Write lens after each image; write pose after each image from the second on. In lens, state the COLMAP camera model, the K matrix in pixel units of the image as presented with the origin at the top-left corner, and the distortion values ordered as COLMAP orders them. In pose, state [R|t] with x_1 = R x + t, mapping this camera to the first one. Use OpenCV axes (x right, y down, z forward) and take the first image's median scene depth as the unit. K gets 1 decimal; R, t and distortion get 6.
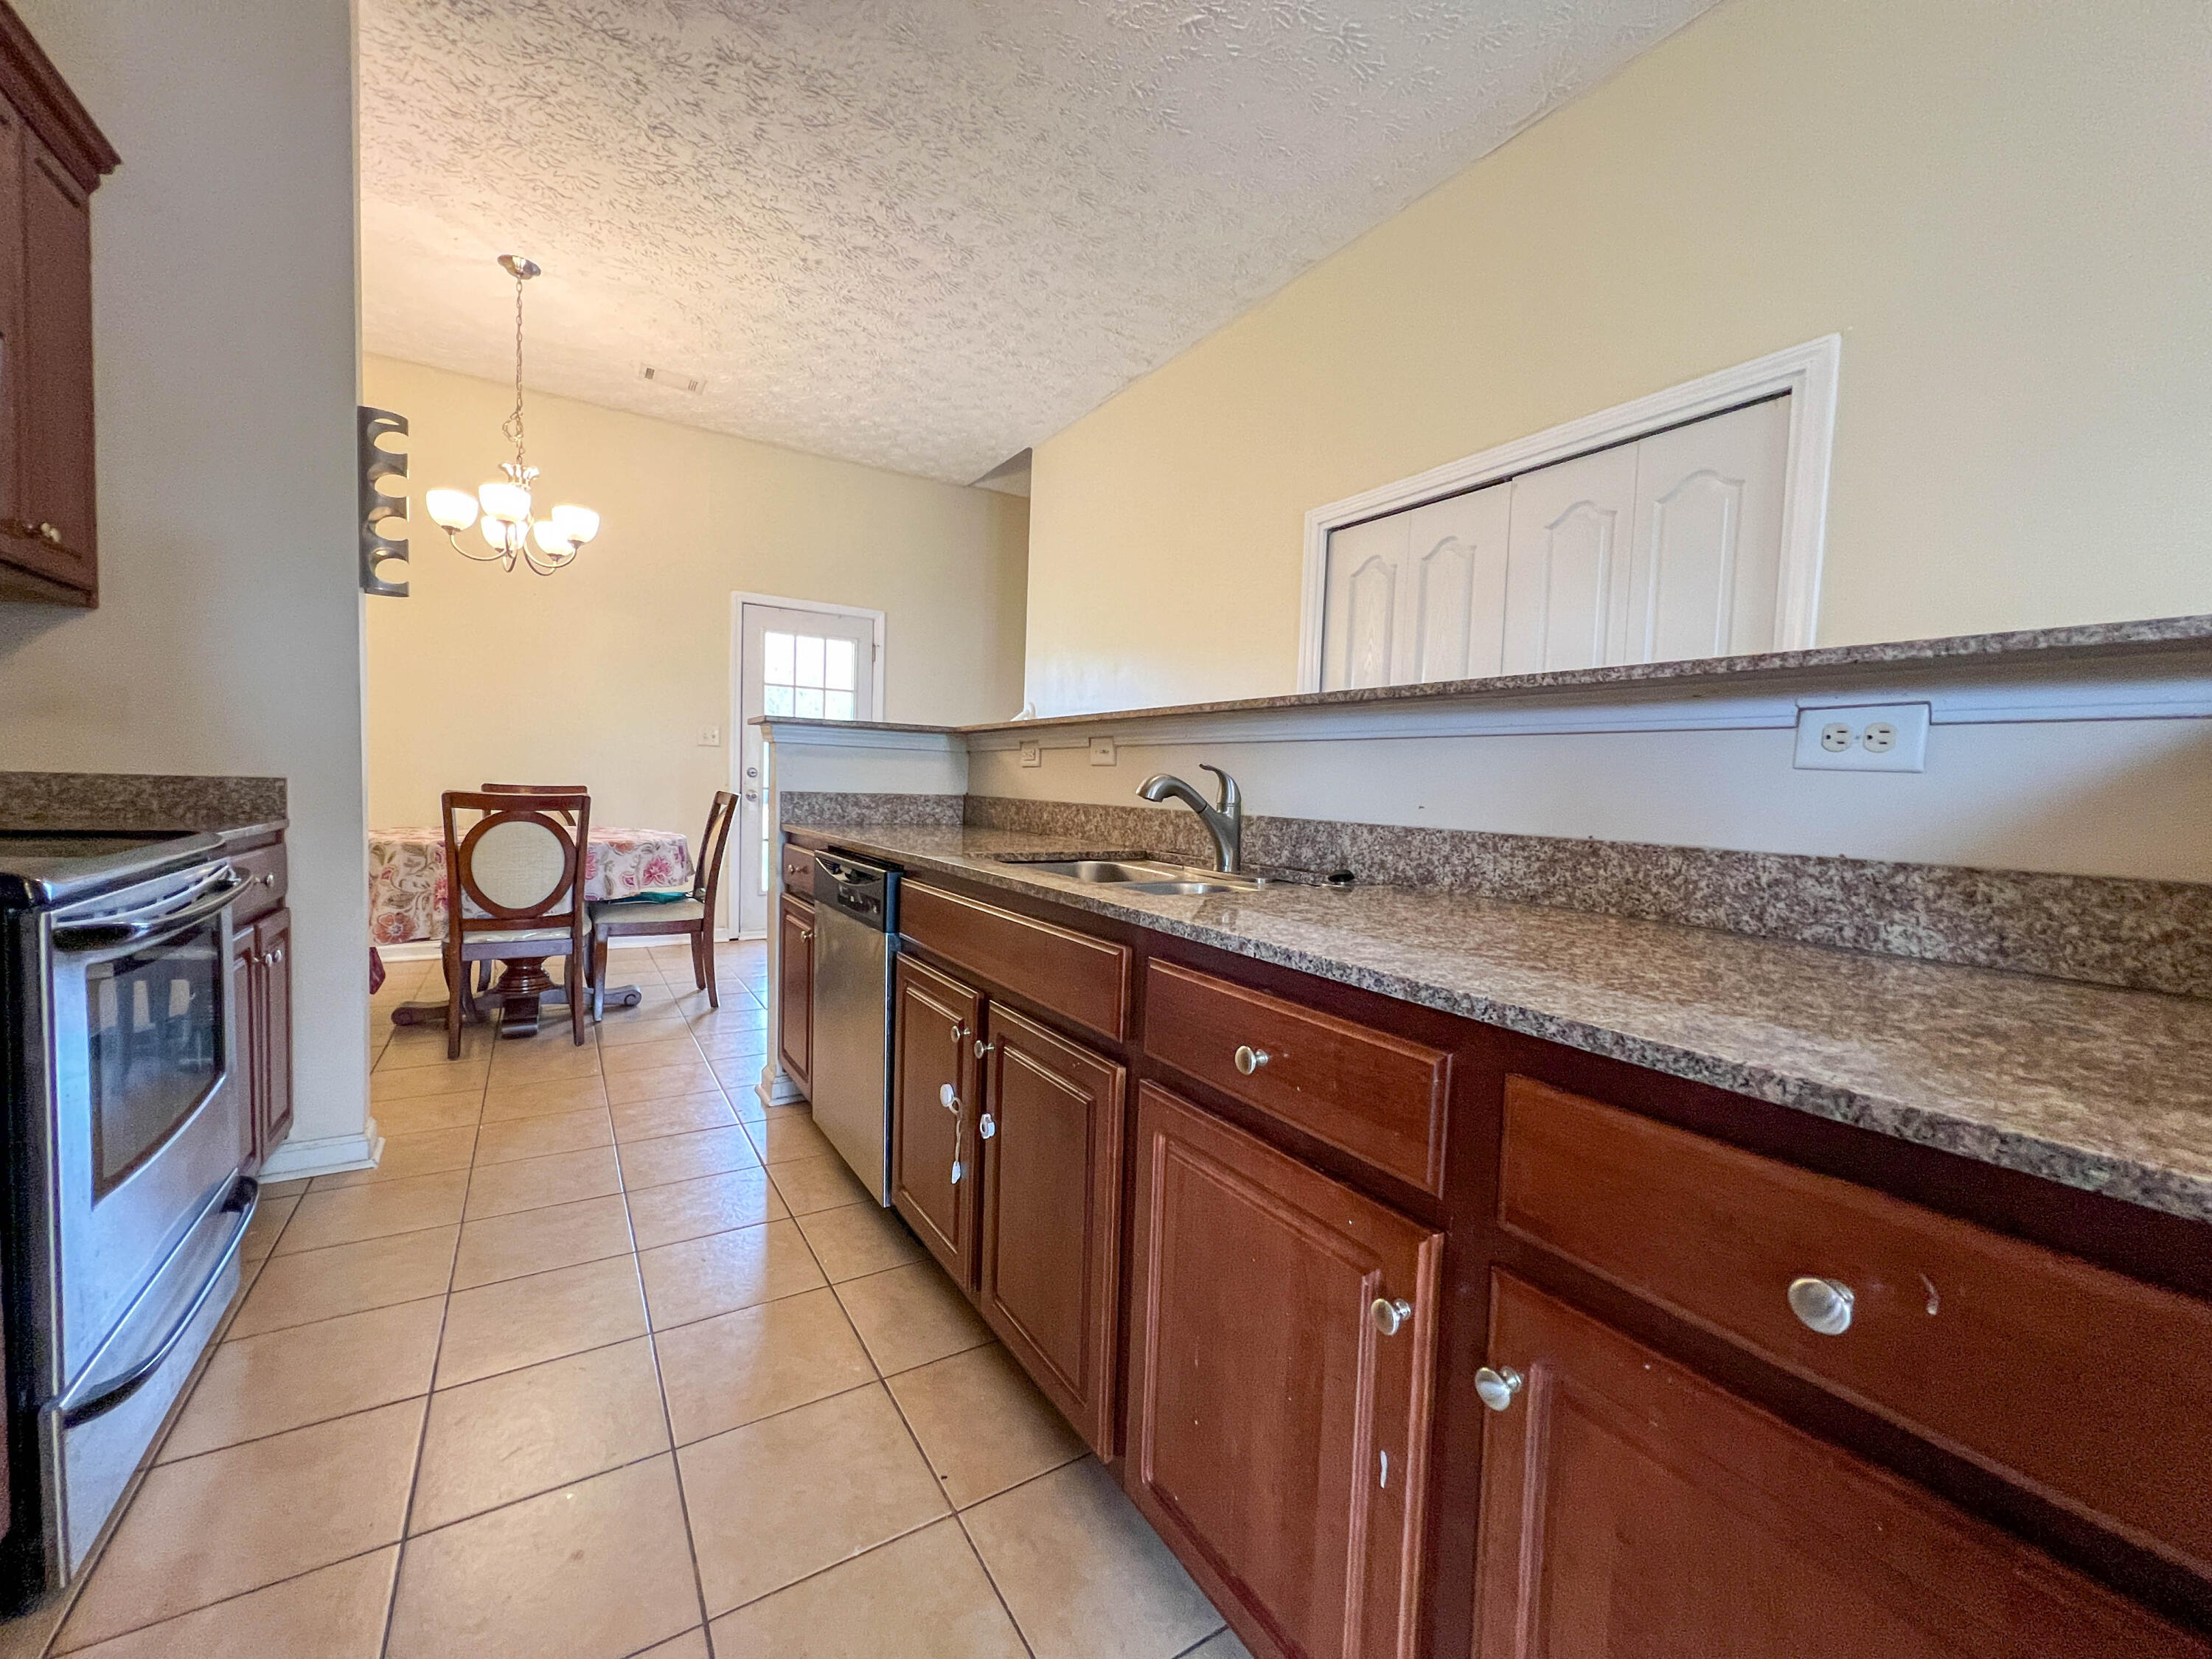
lens RADIAL K [[886.4, 0, 1106.0], [0, 886.4, 829.5], [0, 0, 1]] dist [0.000982, 0.000147]
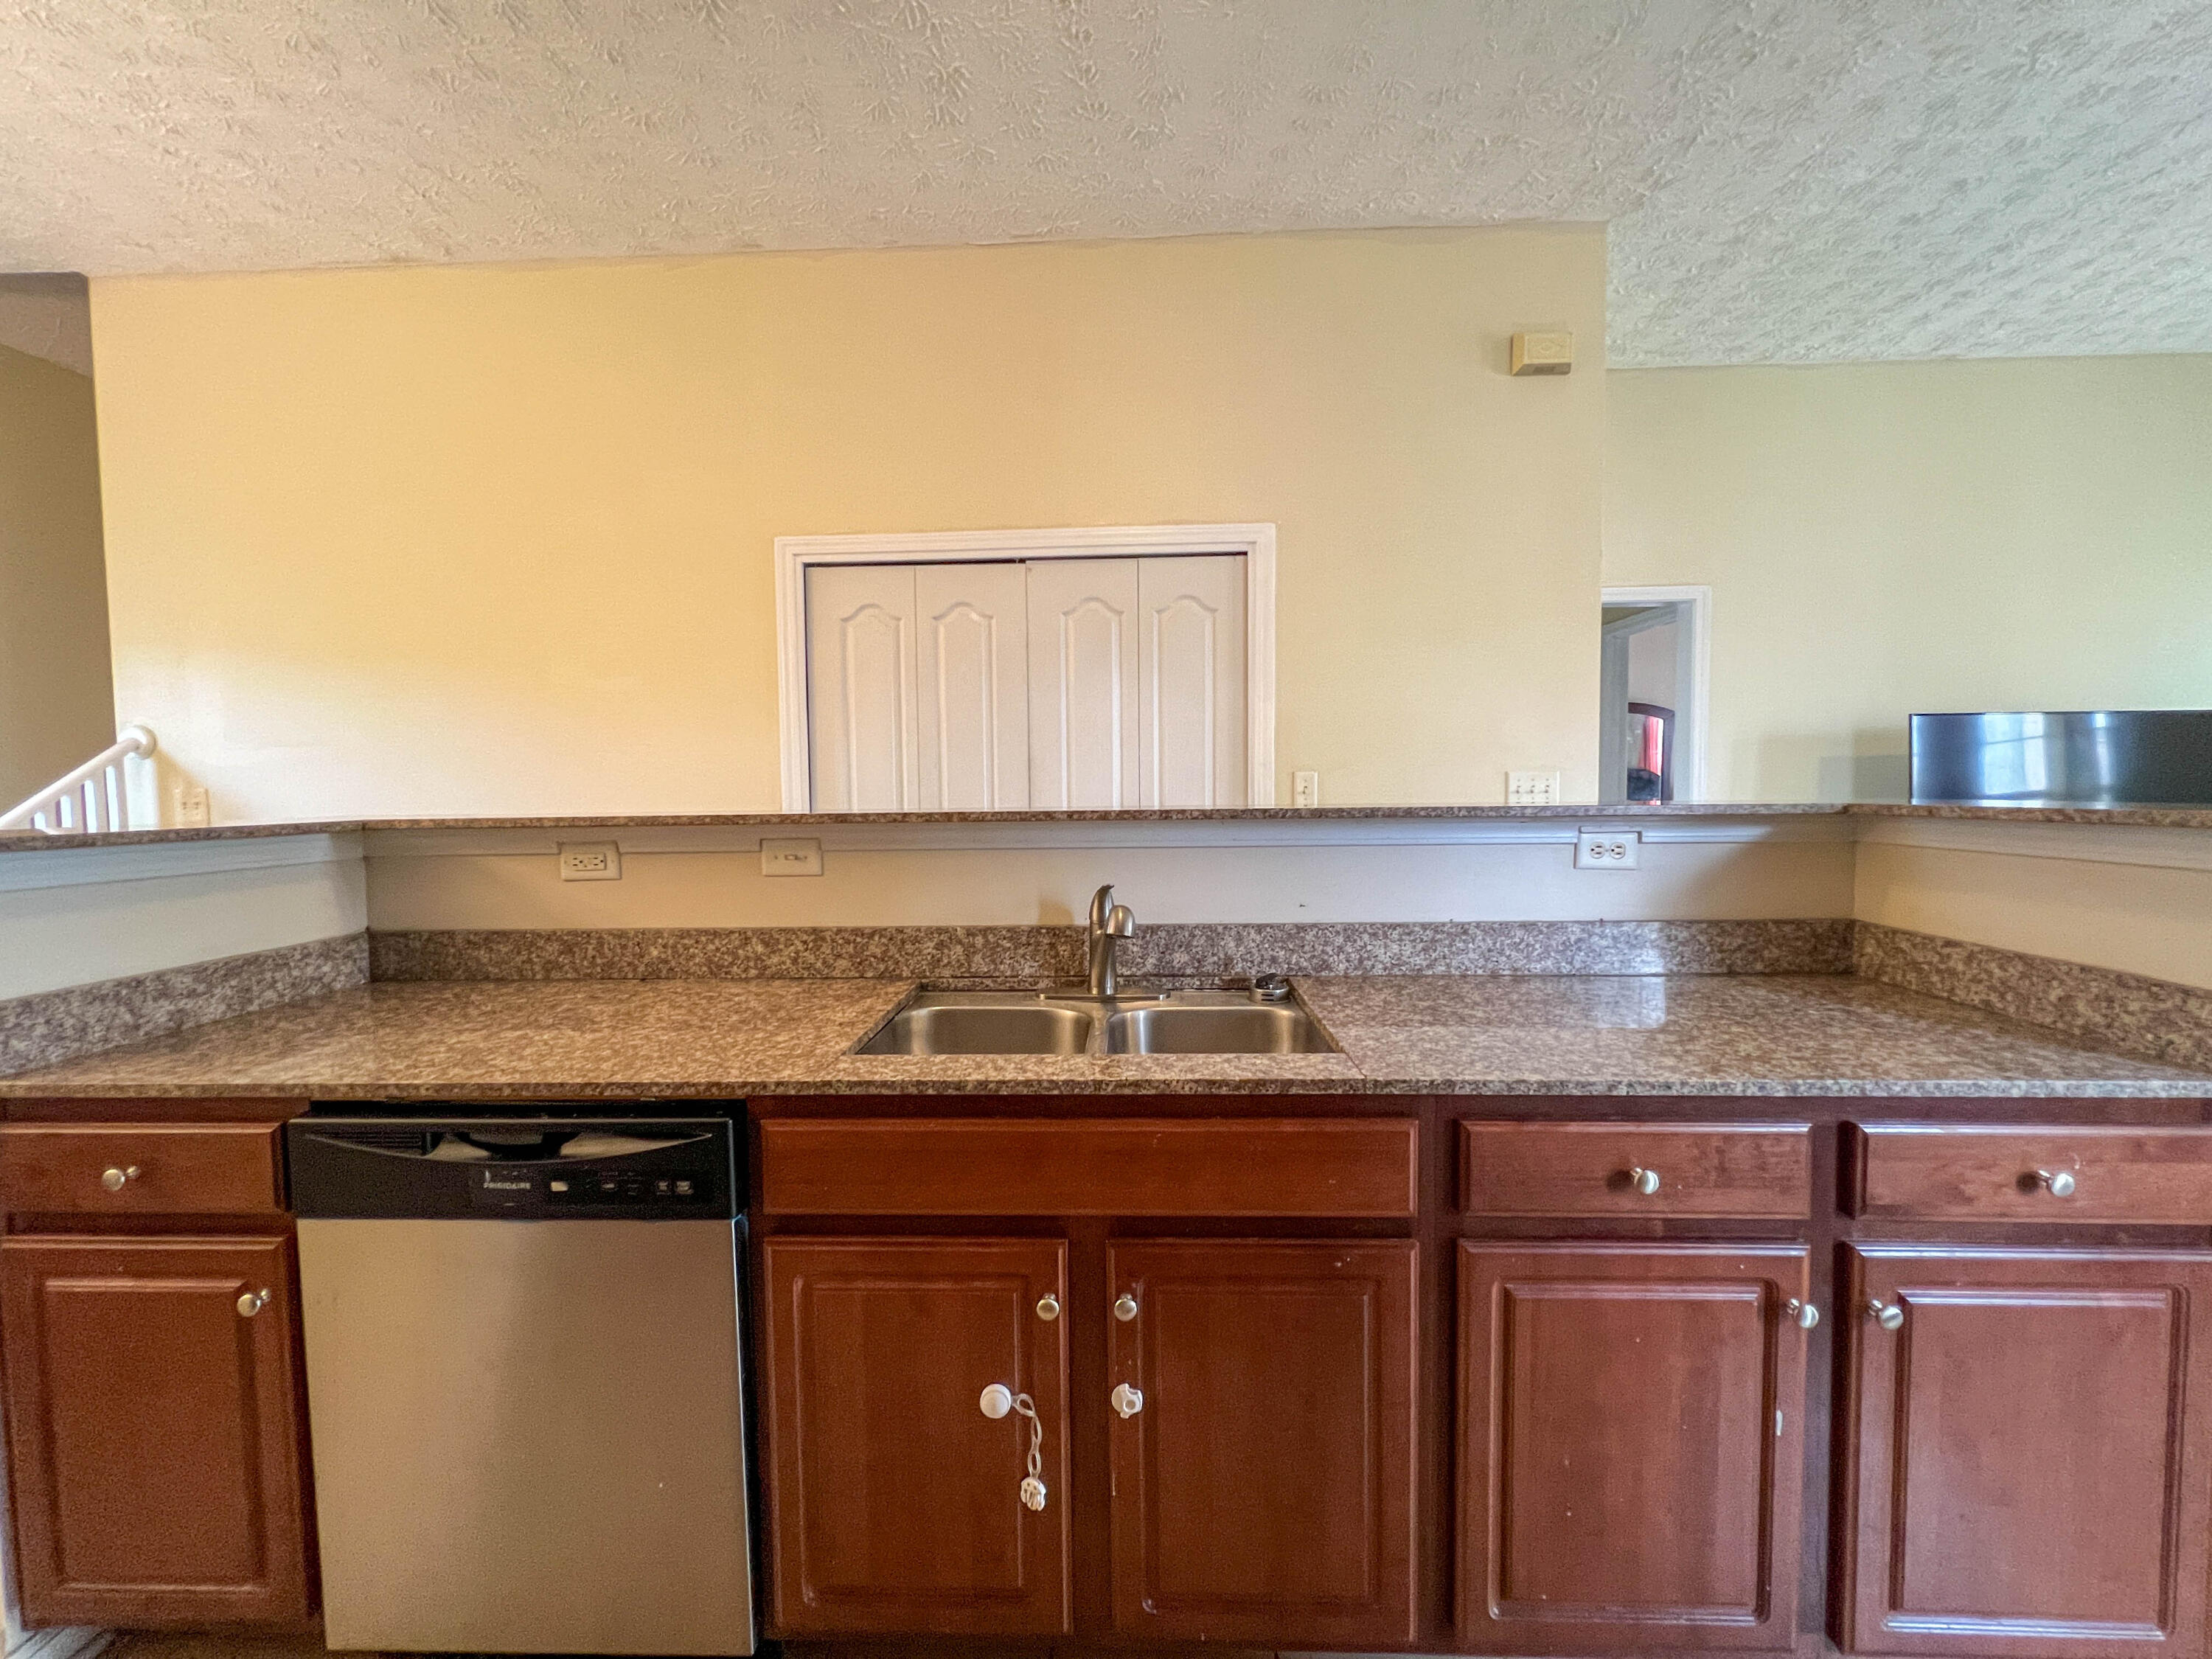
lens RADIAL K [[885.3, 0, 1106.0], [0, 885.3, 829.5], [0, 0, 1]] dist [-0.002172, 0.000721]
pose [[0.565437, -0.082005, 0.820705, -0.460719], [0.075112, 0.996030, 0.047774, -0.125578], [-0.821364, 0.034632, 0.569352, 0.348184]]
